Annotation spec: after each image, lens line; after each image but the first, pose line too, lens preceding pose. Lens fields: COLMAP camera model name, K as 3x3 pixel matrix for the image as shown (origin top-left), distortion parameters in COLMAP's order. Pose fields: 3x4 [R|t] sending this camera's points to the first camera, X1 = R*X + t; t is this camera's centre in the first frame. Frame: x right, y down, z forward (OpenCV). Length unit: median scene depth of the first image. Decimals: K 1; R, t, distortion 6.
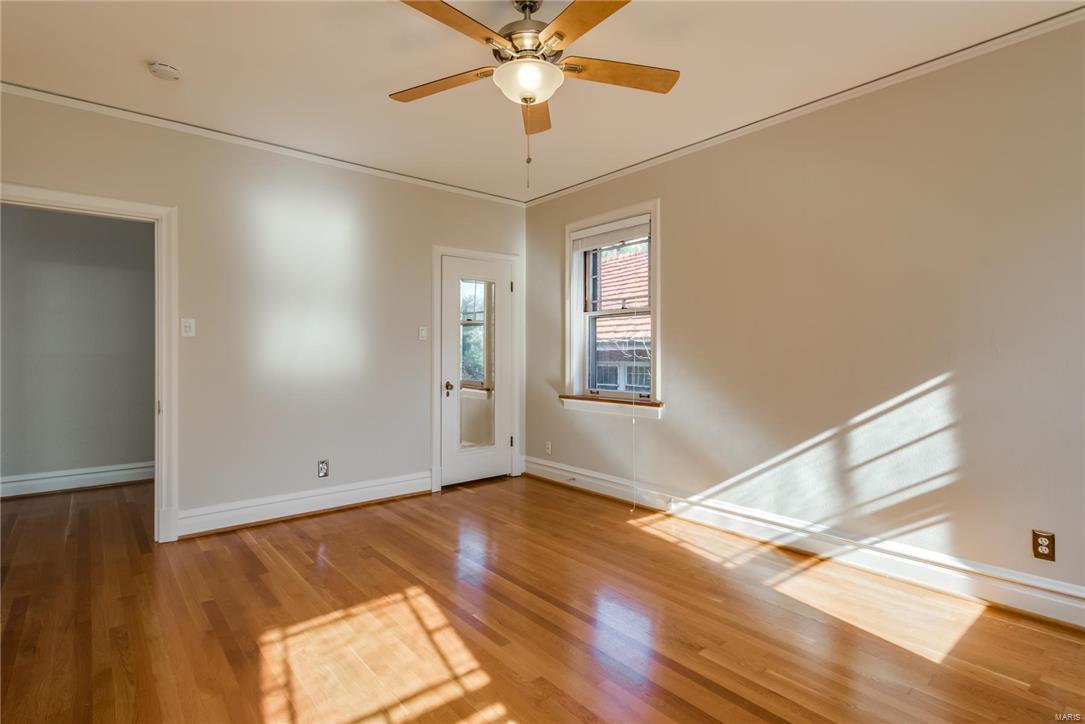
lens RADIAL K [[536.8, 0, 546.6], [0, 536.8, 355.9], [0, 0, 1]] dist [0.005512, 0.000071]
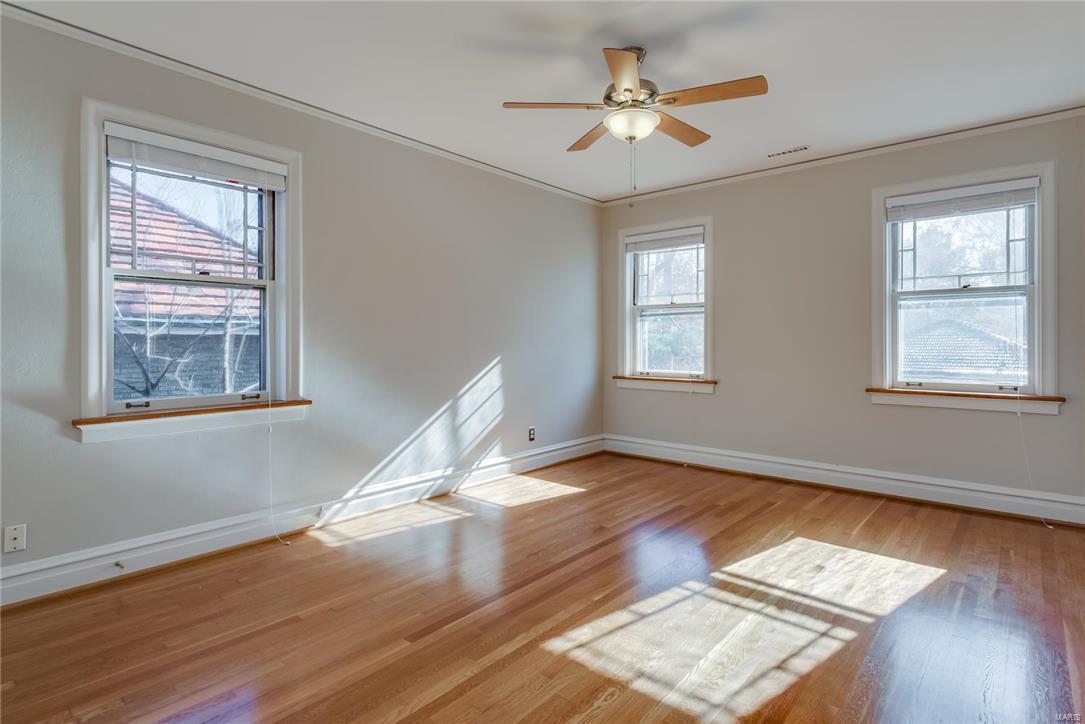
lens RADIAL K [[536.8, 0, 546.6], [0, 536.8, 355.9], [0, 0, 1]] dist [0.005512, 0.000071]
pose [[-0.155656, -0.024919, 0.987497, -0.718756], [0.000218, 0.999681, 0.025261, -0.002130], [-0.987811, 0.004148, -0.155601, 0.814085]]
